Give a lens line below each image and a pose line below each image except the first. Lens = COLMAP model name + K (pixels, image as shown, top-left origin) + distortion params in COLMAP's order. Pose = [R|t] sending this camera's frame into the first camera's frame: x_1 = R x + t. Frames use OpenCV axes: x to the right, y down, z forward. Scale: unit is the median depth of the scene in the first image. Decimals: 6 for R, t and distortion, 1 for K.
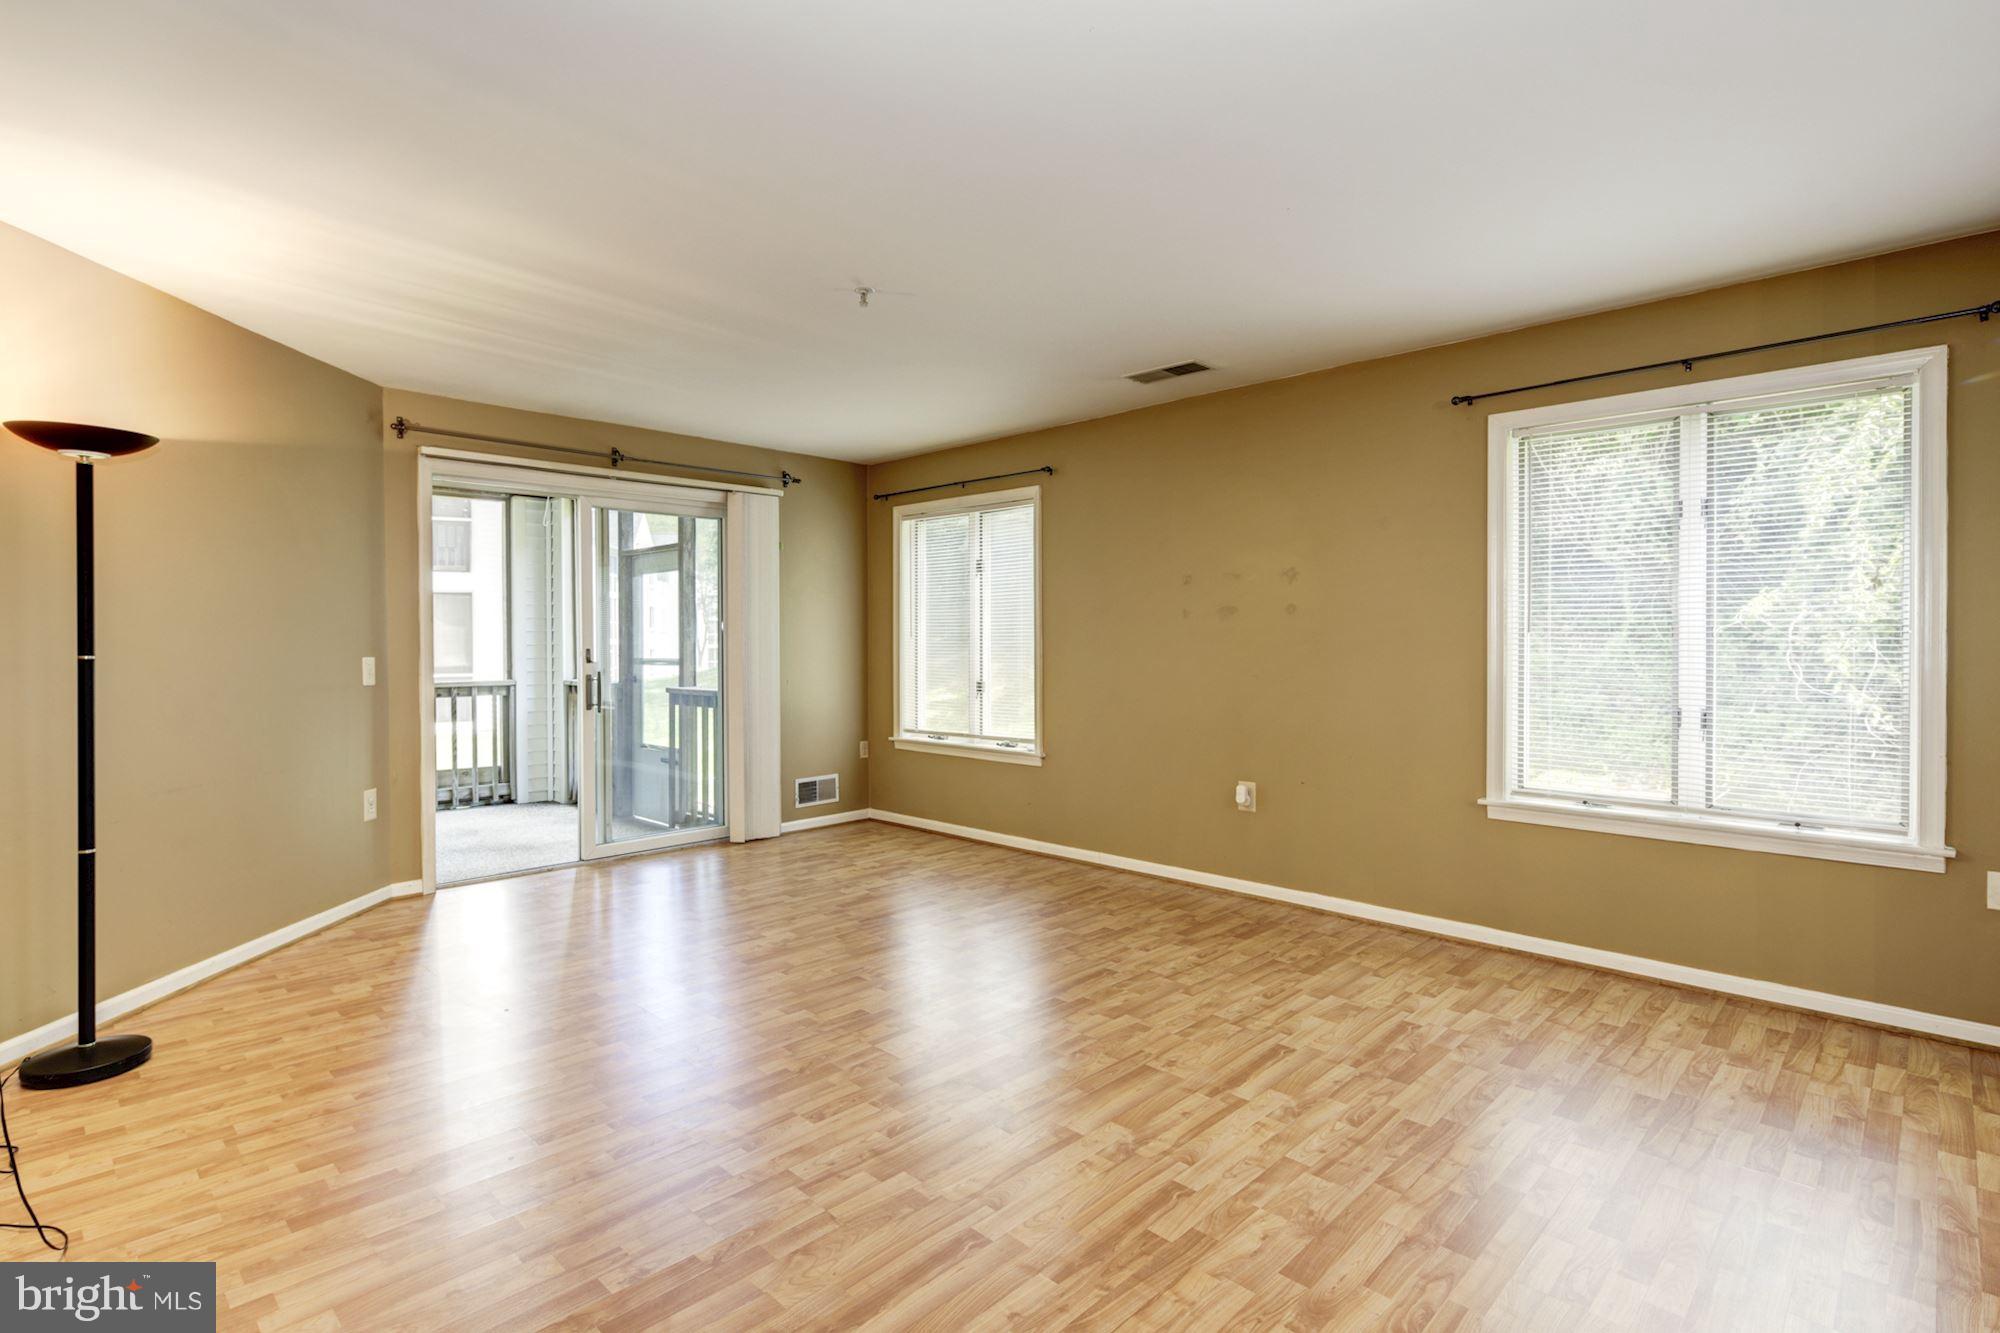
lens RADIAL K [[968.7, 0, 995.9], [0, 968.7, 654.1], [0, 0, 1]] dist [0.014540, -0.002483]
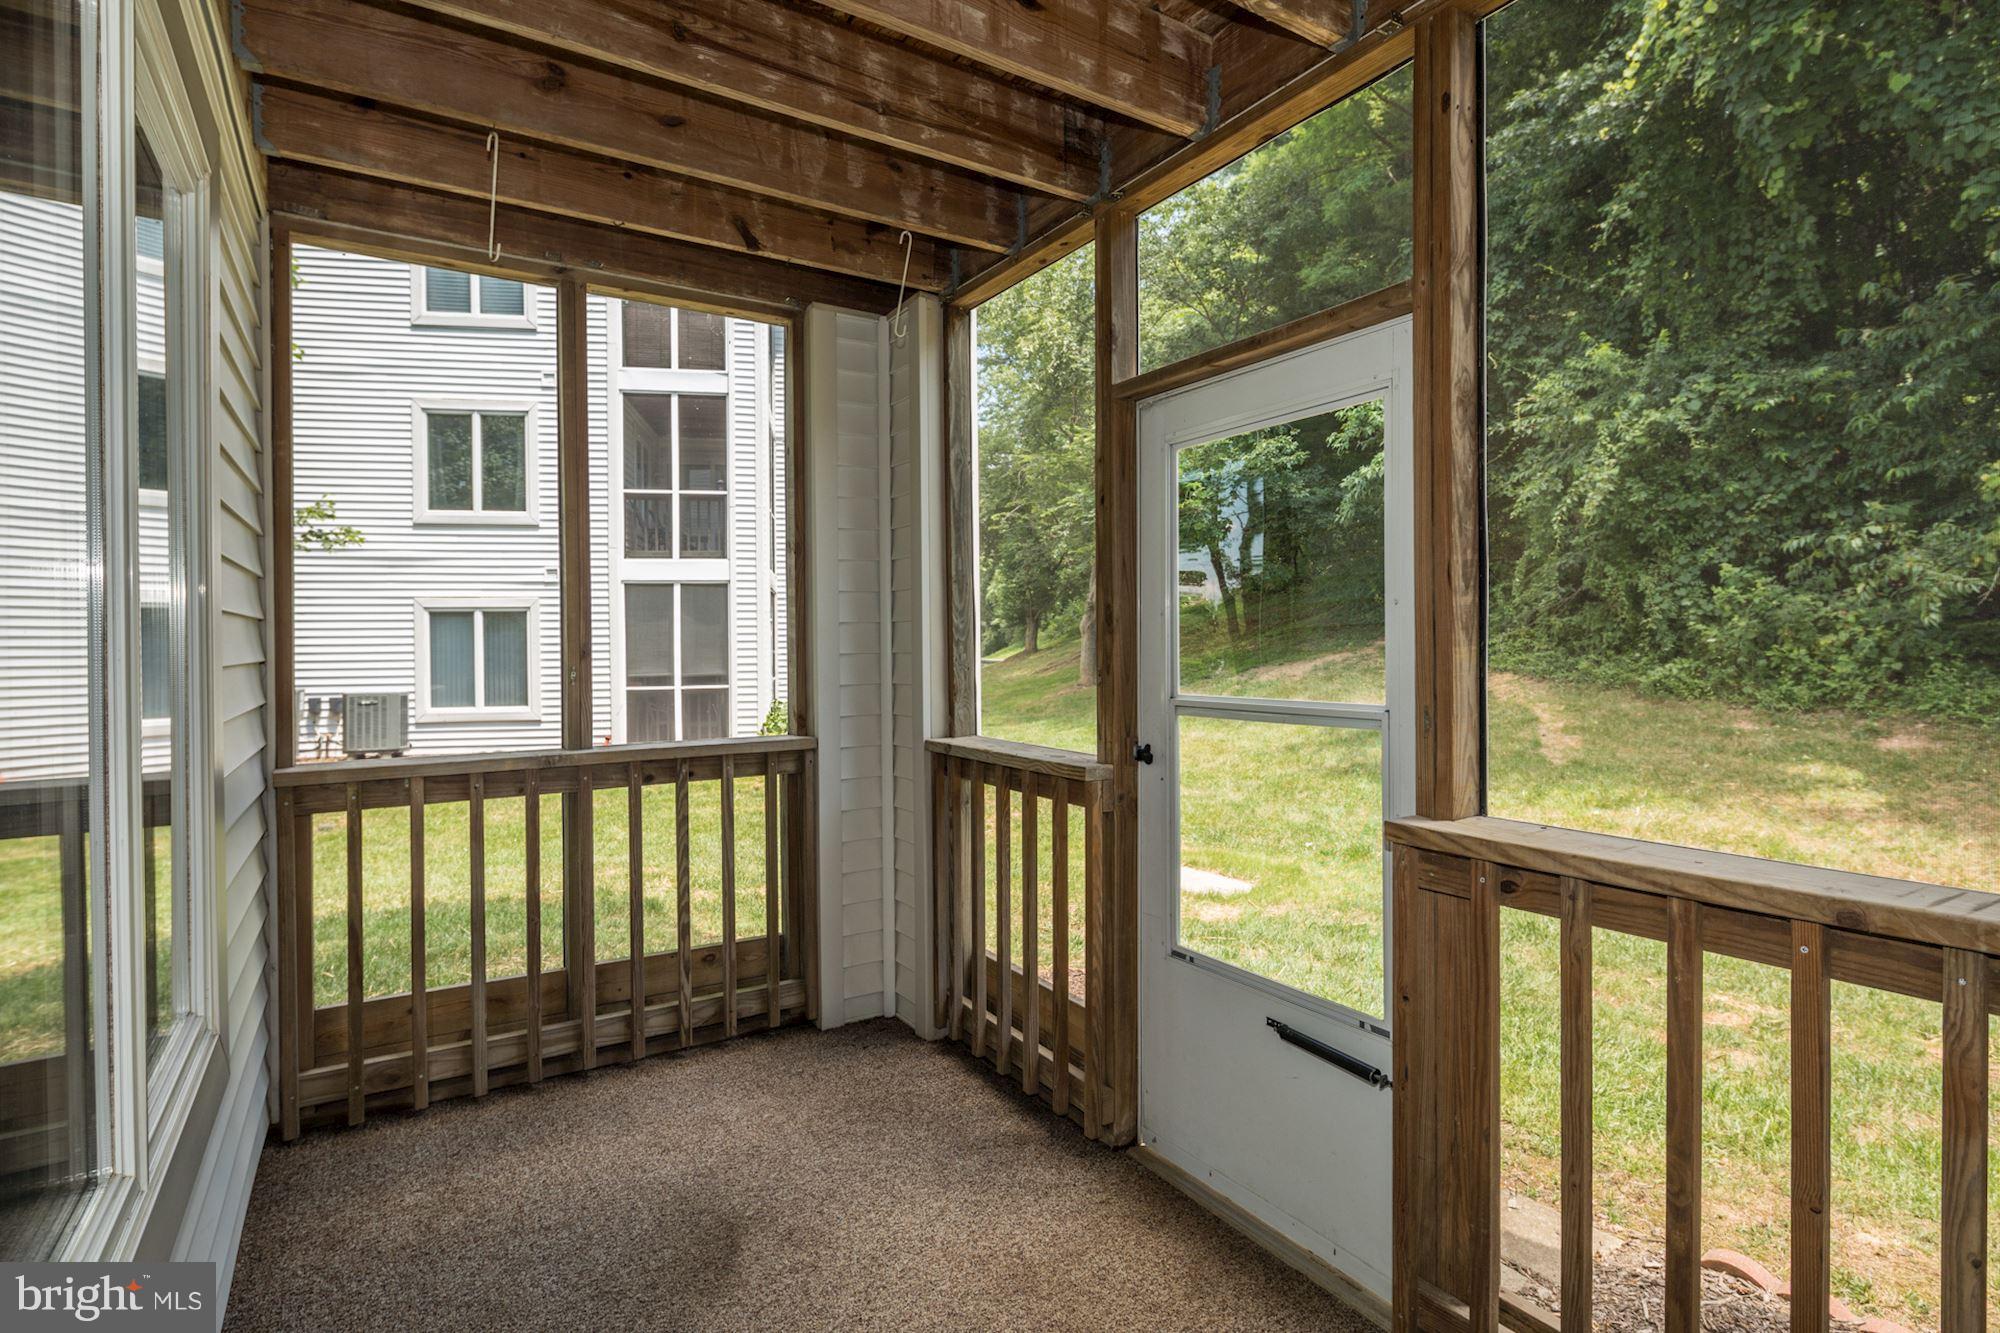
lens RADIAL K [[968.7, 0, 998.4], [0, 968.7, 656.1], [0, 0, 1]] dist [0.014540, -0.002483]
pose [[0.975205, -0.003810, -0.221272, -0.324670], [0.003895, 0.999992, -0.000053, -0.008635], [0.221270, -0.000810, 0.975212, 0.608575]]
